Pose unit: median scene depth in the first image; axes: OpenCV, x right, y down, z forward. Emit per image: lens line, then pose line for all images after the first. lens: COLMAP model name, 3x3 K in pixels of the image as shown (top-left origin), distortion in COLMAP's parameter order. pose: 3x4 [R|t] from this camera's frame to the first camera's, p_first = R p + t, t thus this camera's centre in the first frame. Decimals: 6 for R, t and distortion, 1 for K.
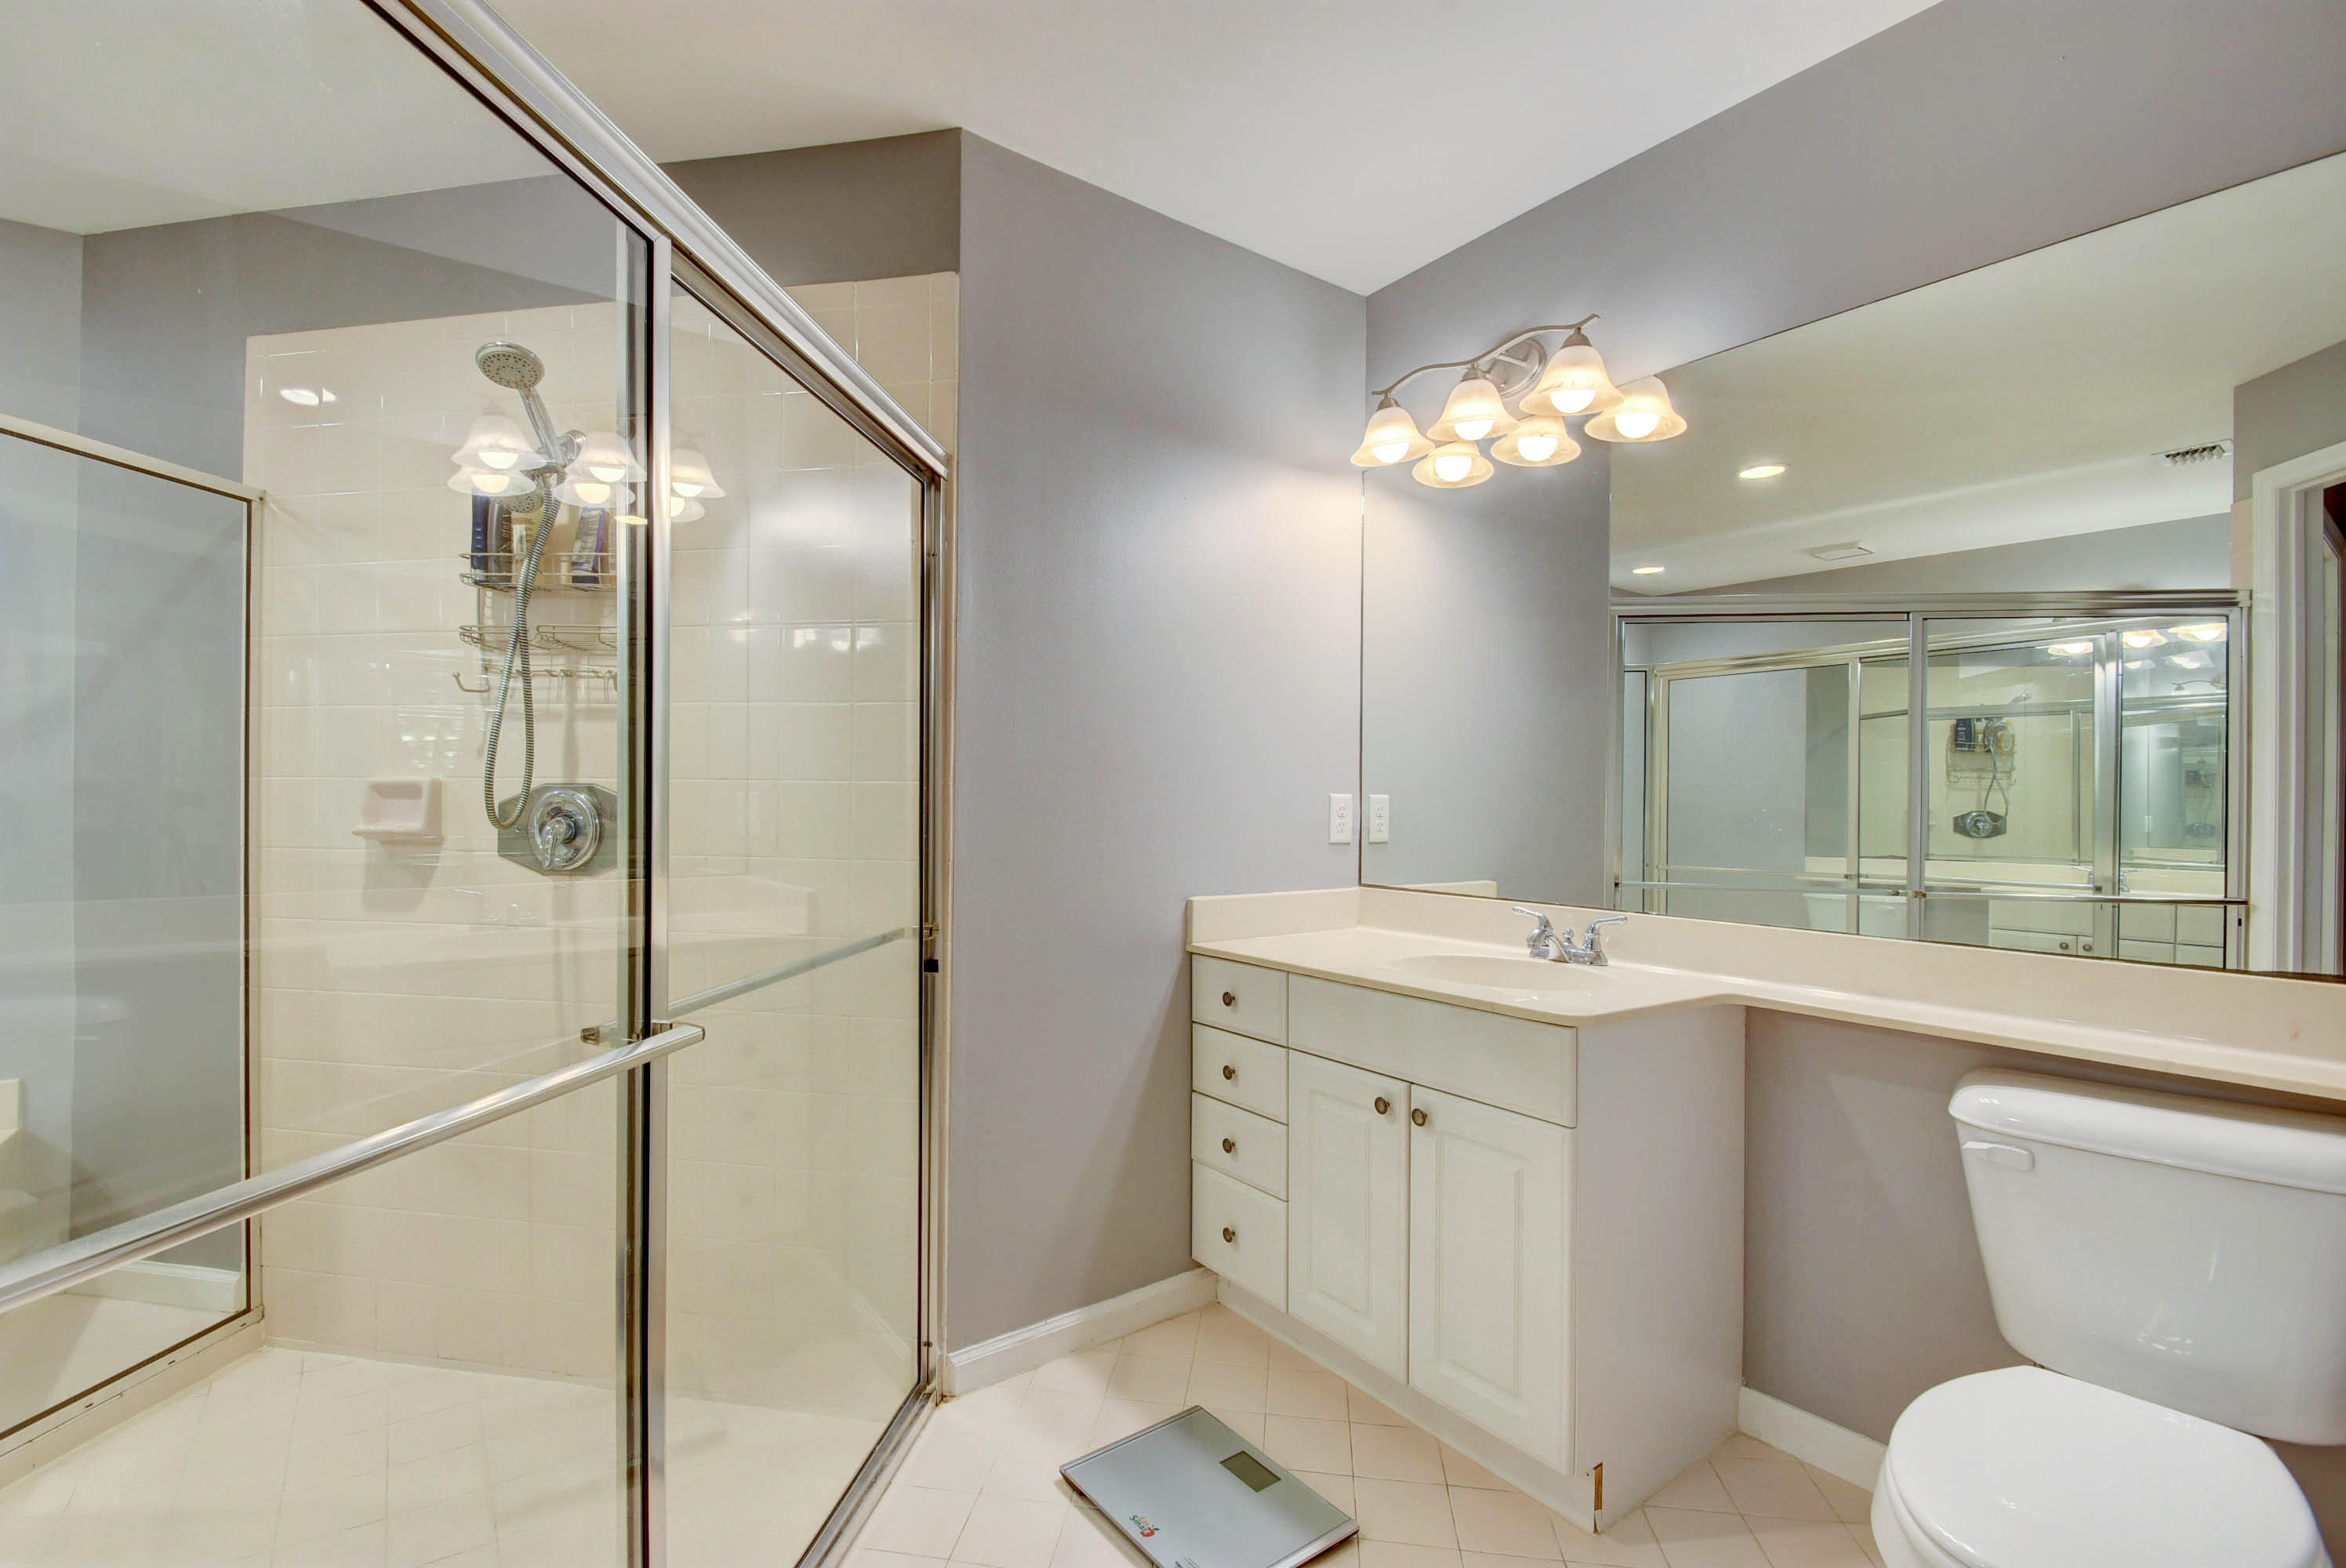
lens RADIAL K [[1038.1, 0, 1125.9], [0, 1038.1, 800.1], [0, 0, 1]] dist [0.006647, 0.000667]
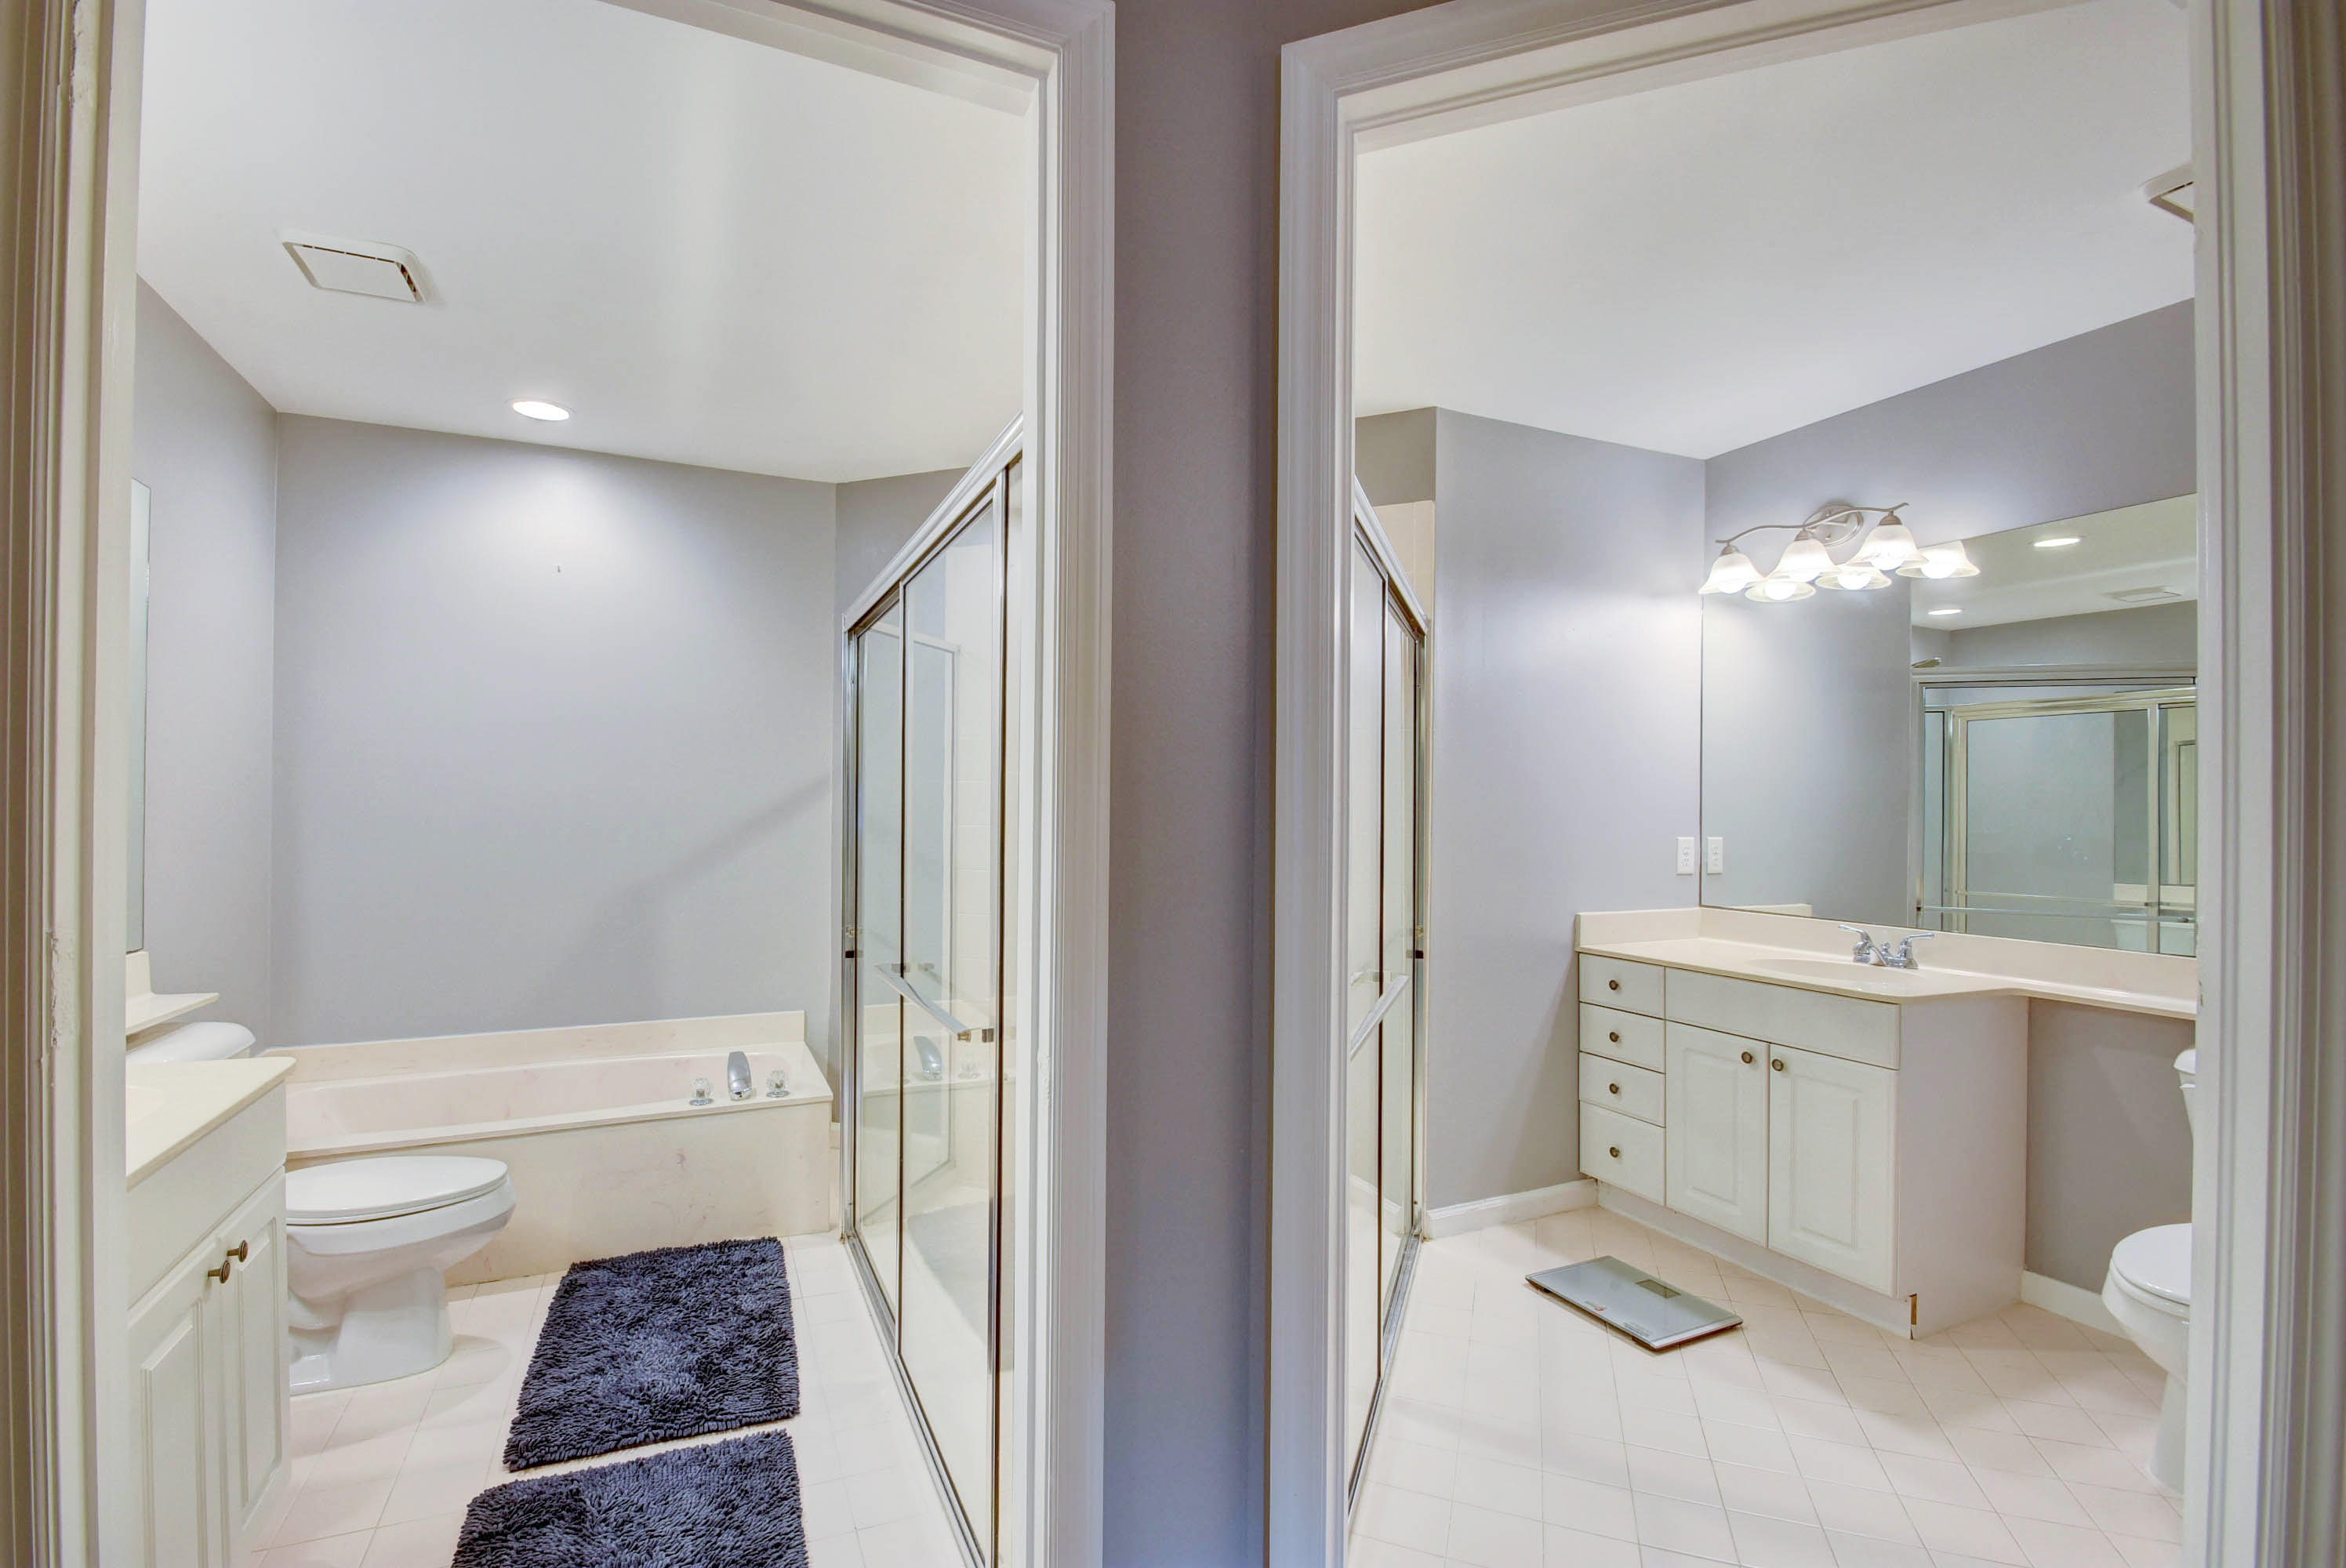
lens RADIAL K [[1022.3, 0, 1128.6], [0, 1022.3, 800.7], [0, 0, 1]] dist [0.001359, -0.010092]
pose [[0.978537, -0.000387, -0.206072, -0.270884], [-0.001385, 0.999963, -0.008453, -0.048994], [0.206067, 0.008557, 0.978500, -0.517704]]
